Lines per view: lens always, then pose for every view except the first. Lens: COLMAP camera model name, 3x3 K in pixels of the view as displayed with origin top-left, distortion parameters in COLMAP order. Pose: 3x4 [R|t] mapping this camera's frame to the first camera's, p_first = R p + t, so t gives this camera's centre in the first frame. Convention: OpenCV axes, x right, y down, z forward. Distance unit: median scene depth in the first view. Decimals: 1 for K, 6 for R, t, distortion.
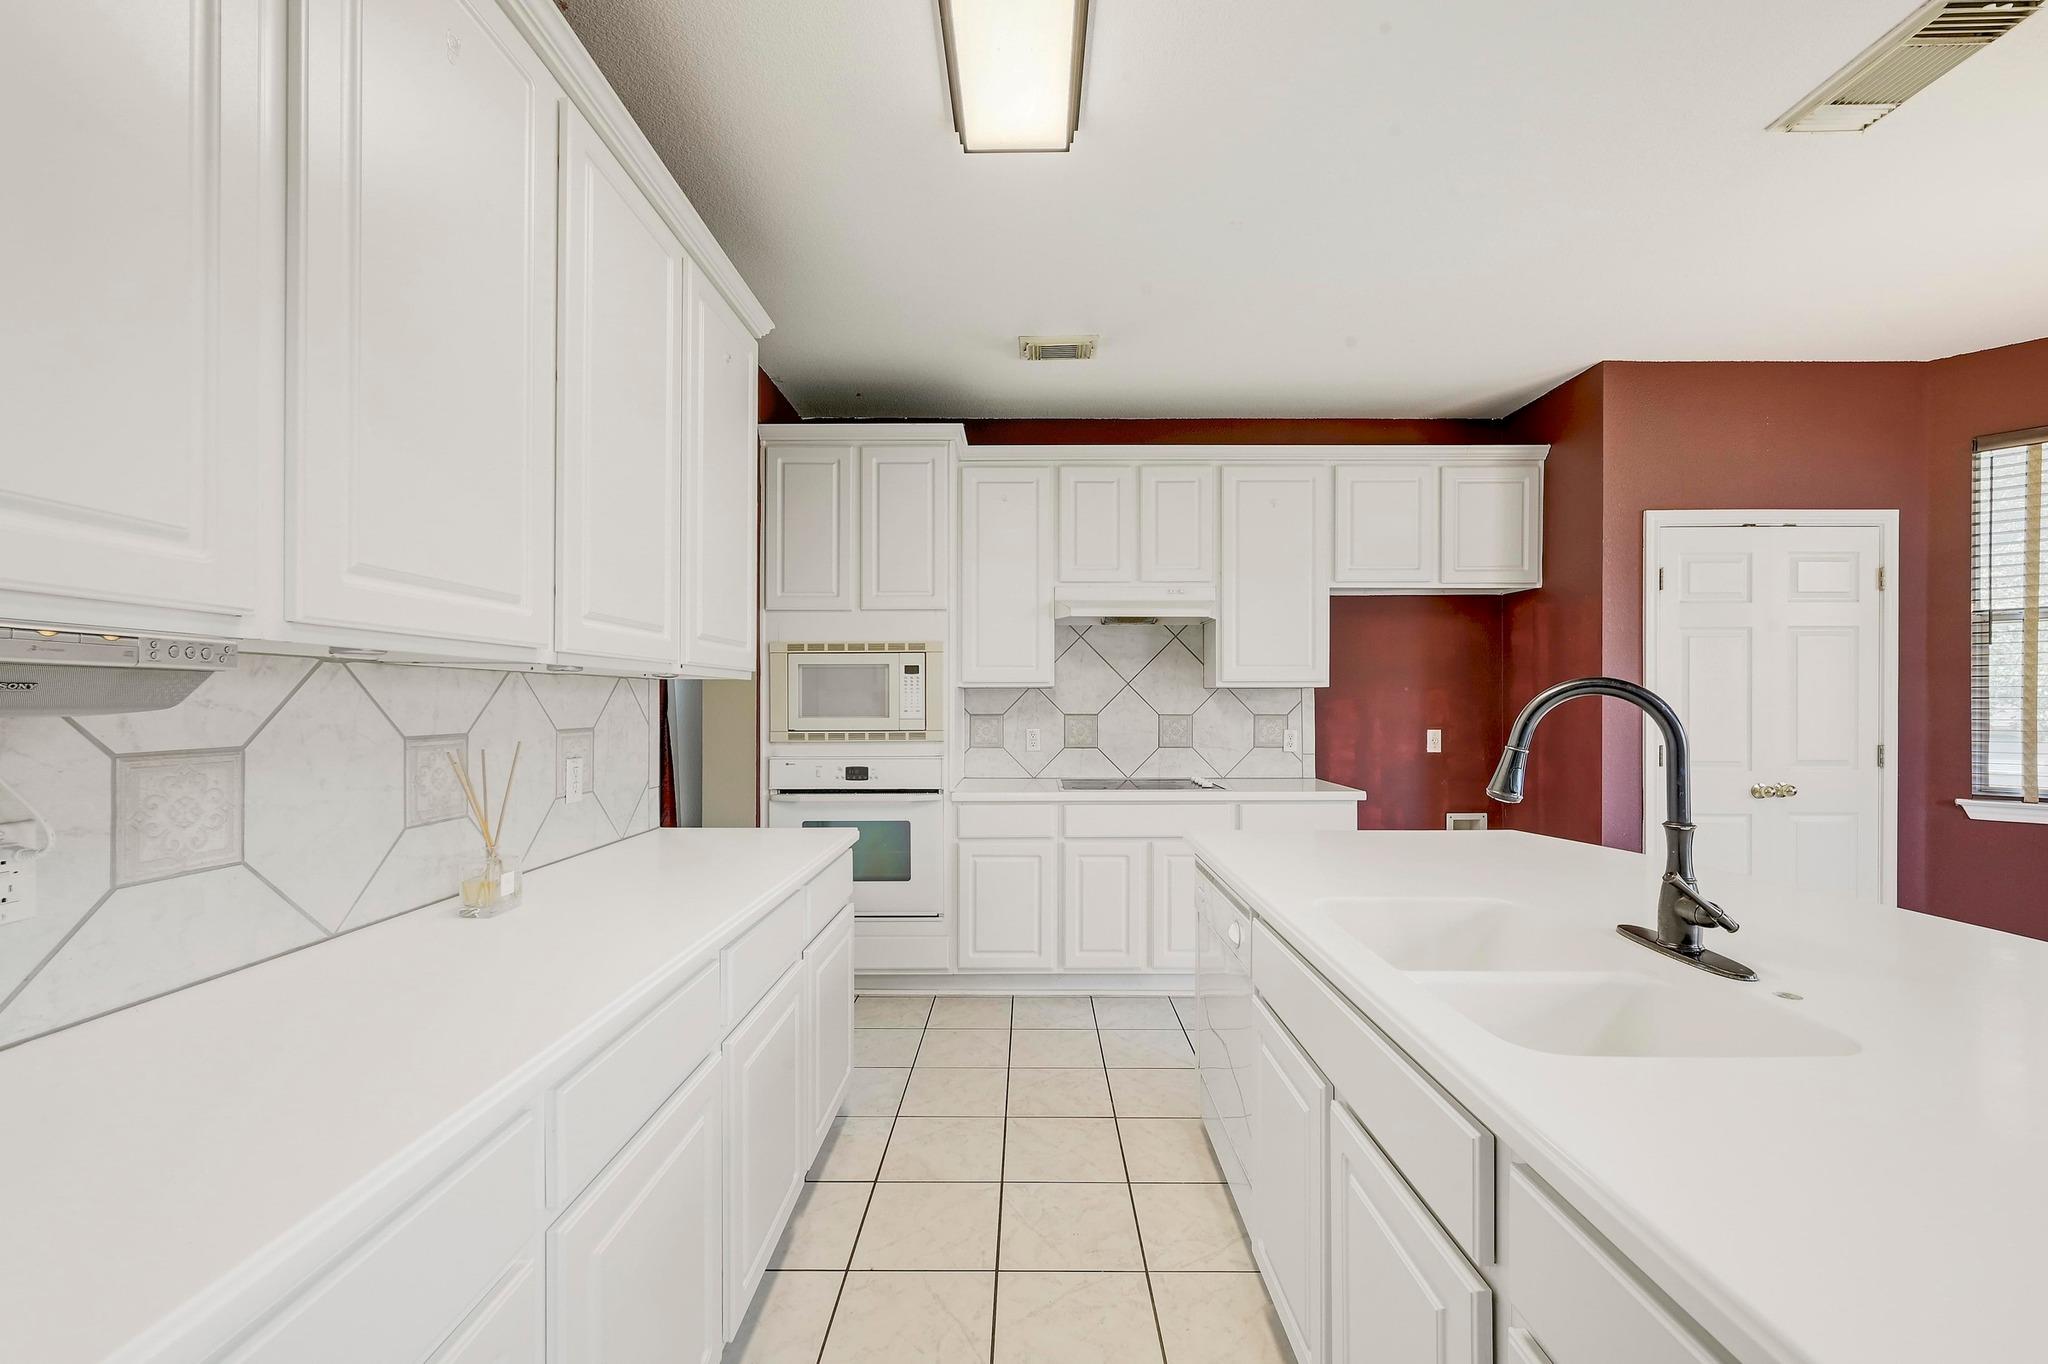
lens RADIAL K [[816.4, 0, 1022.9], [0, 816.4, 700.7], [0, 0, 1]] dist [0.003897, 0.000868]
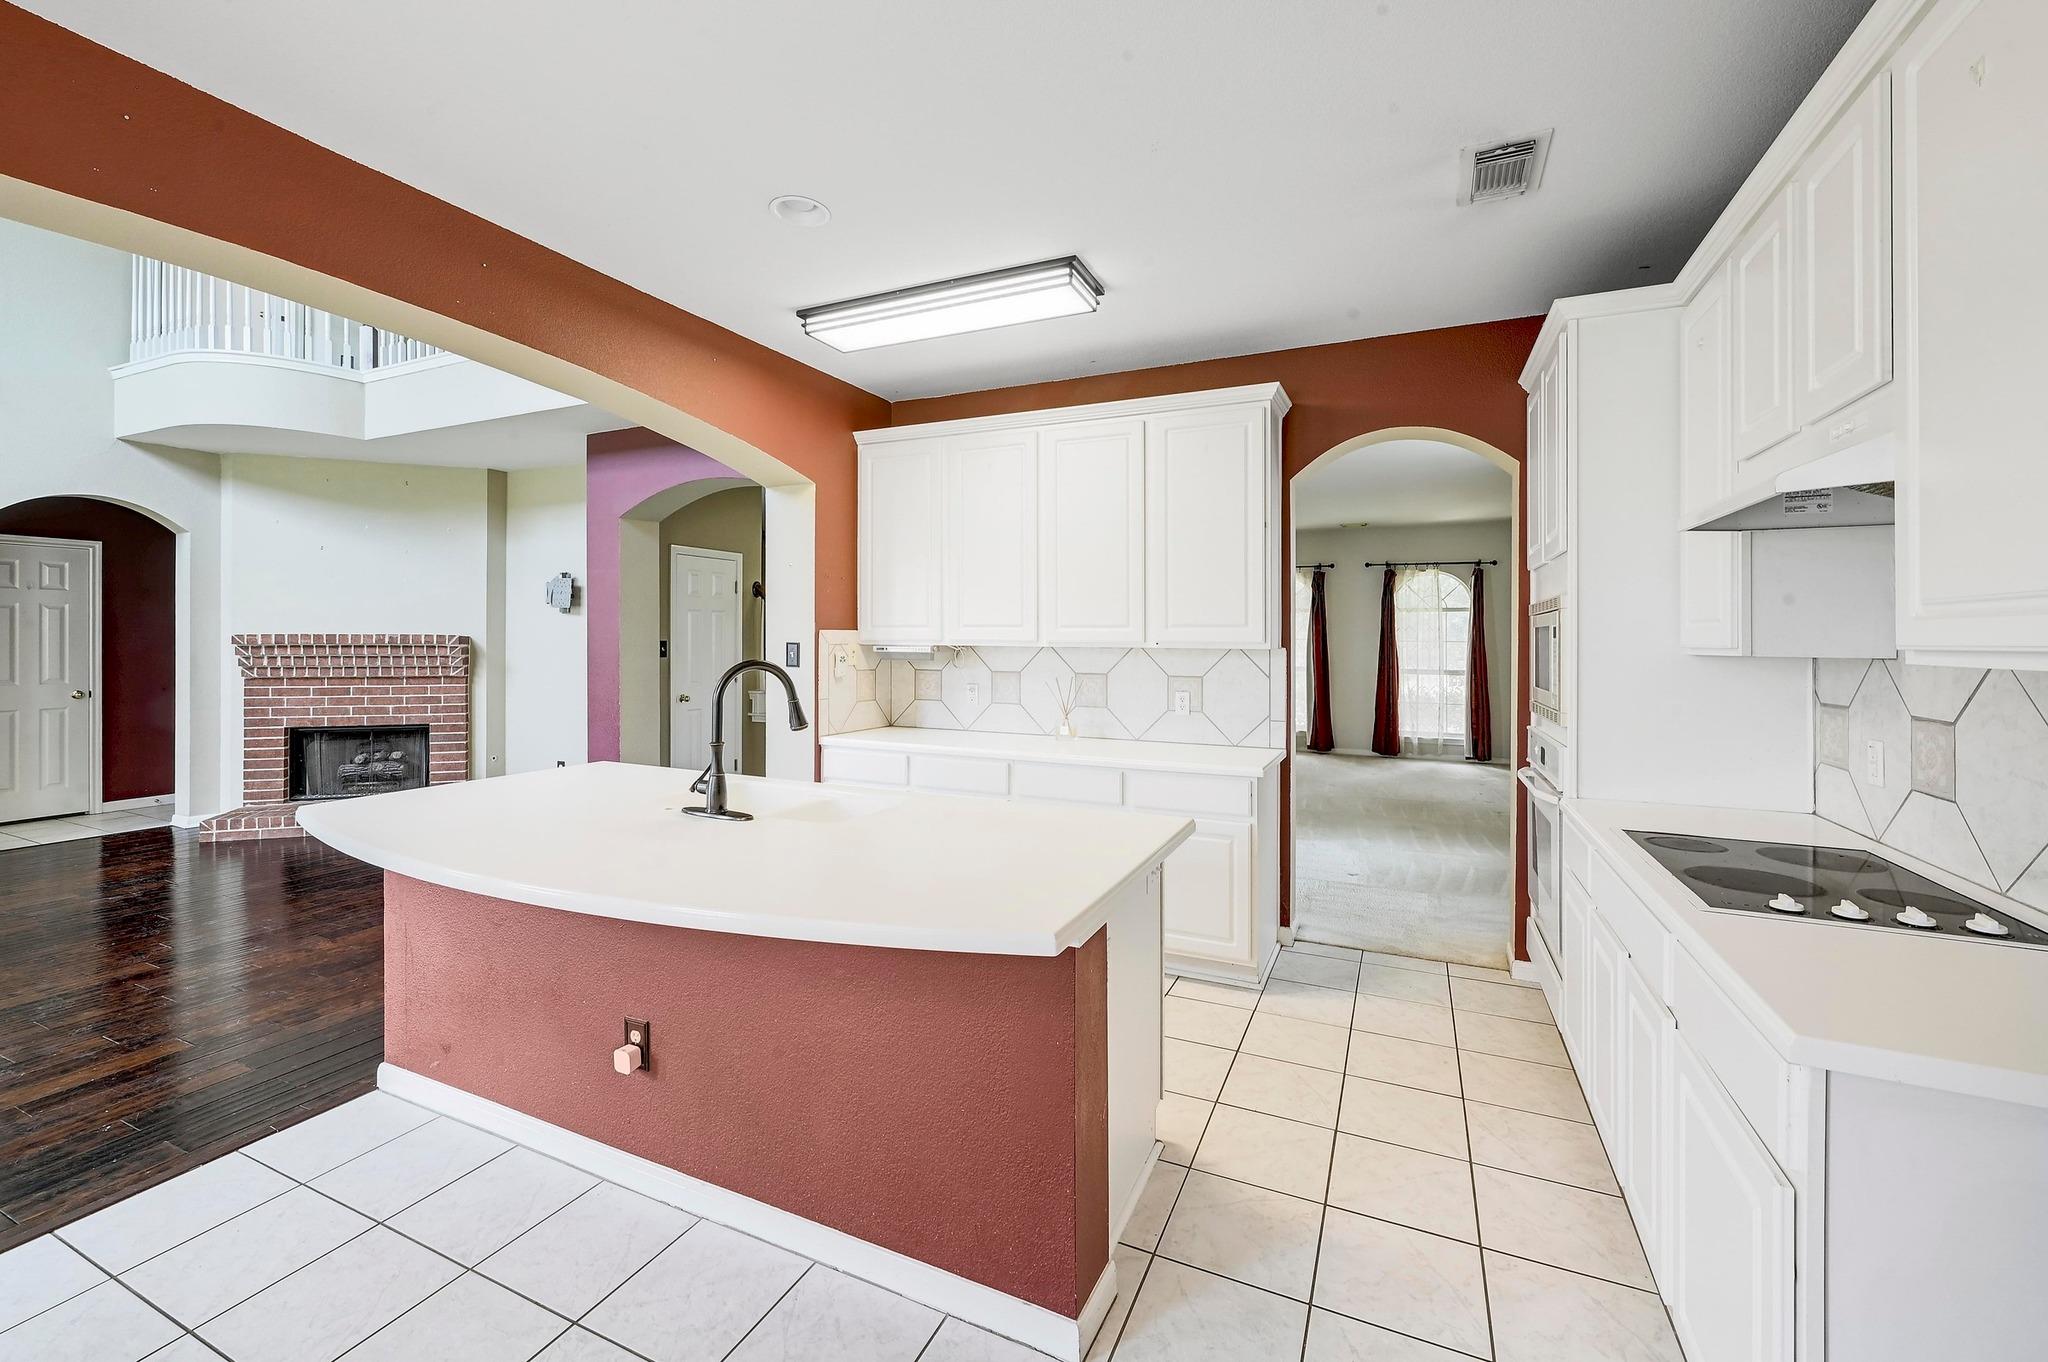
lens RADIAL K [[825.6, 0, 1015.2], [0, 825.6, 639.4], [0, 0, 1]] dist [0.001655, -0.000882]
pose [[-0.420305, -0.002753, -0.907379, 0.807713], [-0.005340, 0.999986, -0.000561, -0.028509], [0.907367, 0.004610, -0.420314, 0.868197]]
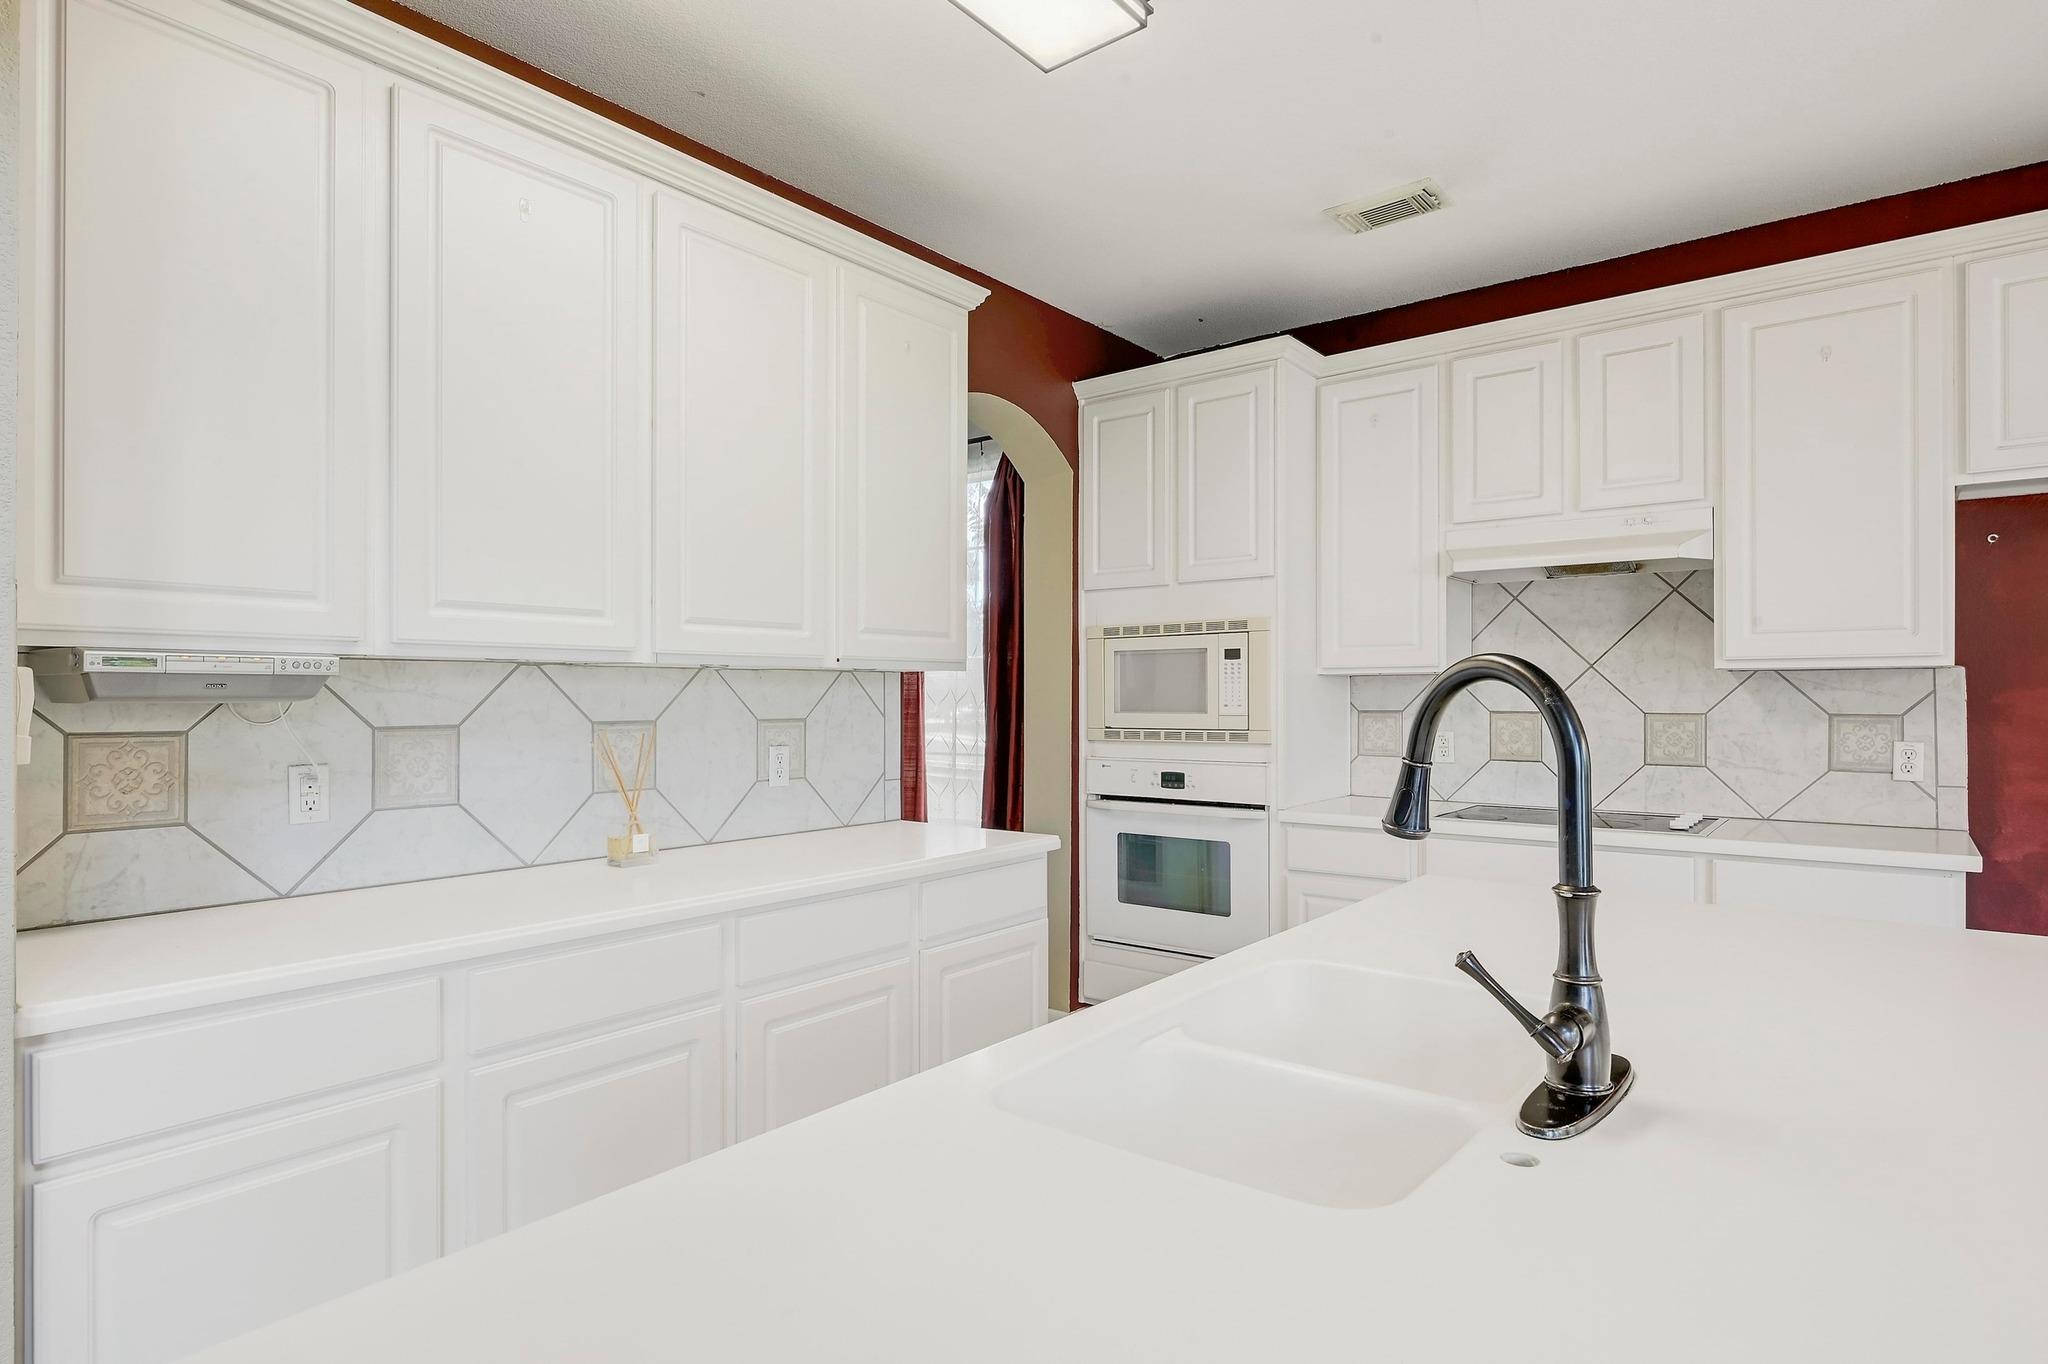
lens RADIAL K [[1090.8, 0, 1025.6], [0, 1090.8, 691.9], [0, 0, 1]] dist [-0.001666, 0.001559]
pose [[0.784708, -0.003566, -0.619855, 0.367882], [0.002453, 0.999993, -0.002648, 0.001540], [0.619860, 0.000557, 0.784712, 0.034386]]
